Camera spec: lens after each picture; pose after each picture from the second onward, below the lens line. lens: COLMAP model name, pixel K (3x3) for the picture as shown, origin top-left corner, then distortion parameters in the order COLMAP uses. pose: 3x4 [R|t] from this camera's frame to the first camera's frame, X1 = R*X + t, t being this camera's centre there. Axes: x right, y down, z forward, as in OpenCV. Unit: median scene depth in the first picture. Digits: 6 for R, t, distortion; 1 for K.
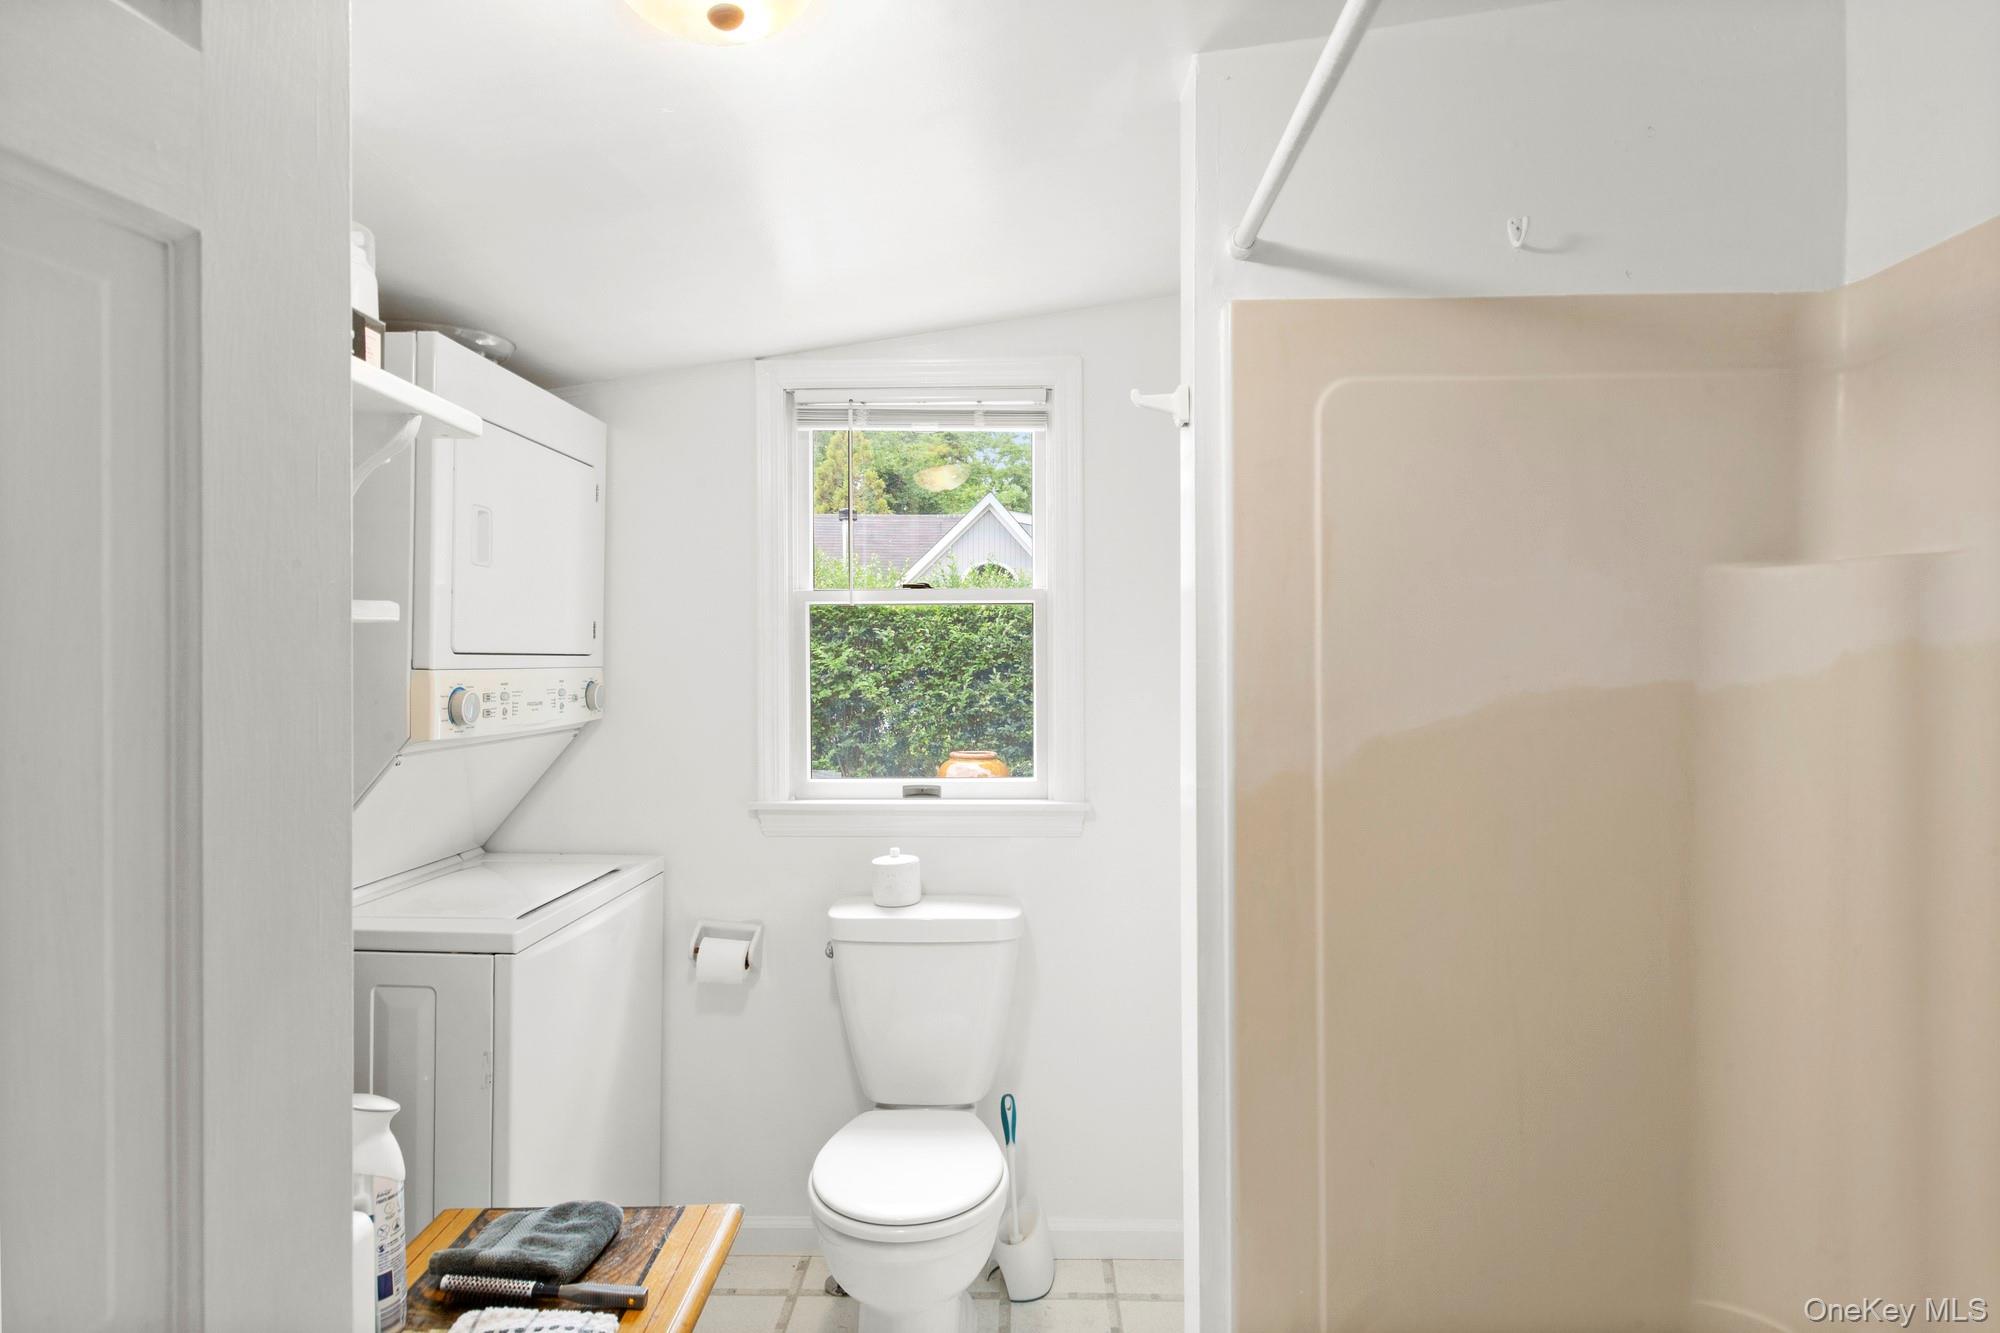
lens RADIAL K [[1096.4, 0, 999.7], [0, 1096.4, 662.3], [0, 0, 1]] dist [-0.000080, 0.000000]
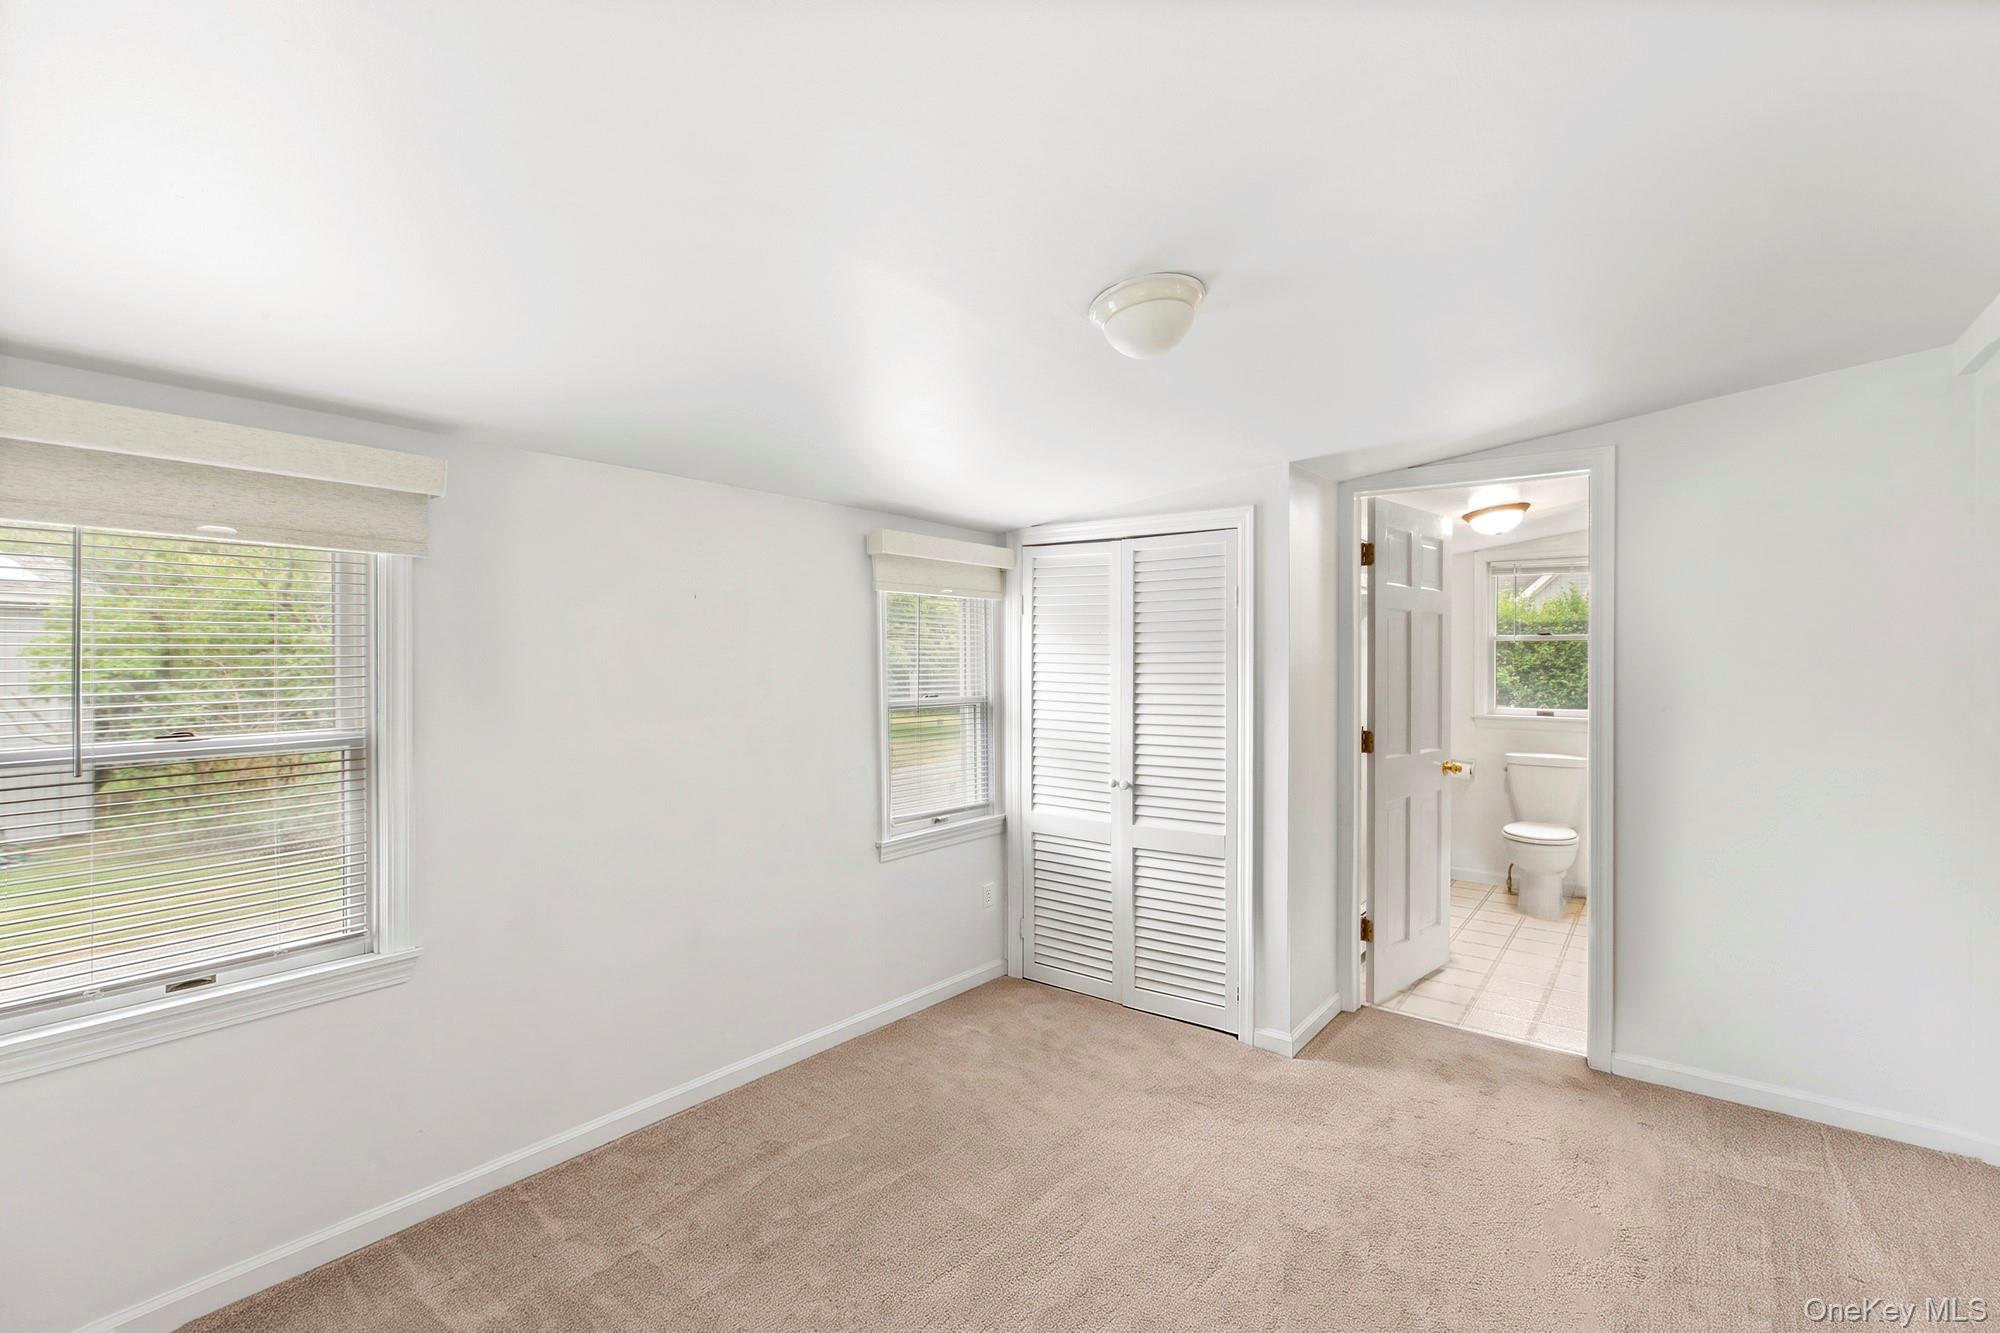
lens RADIAL K [[903.3, 0, 998.7], [0, 903.3, 664.7], [0, 0, 1]] dist [0.000232, 0.000020]
pose [[0.813636, 0.003390, -0.581364, 0.031266], [-0.000109, 0.999984, 0.005678, 0.000048], [0.581374, -0.004557, 0.813624, -0.355085]]
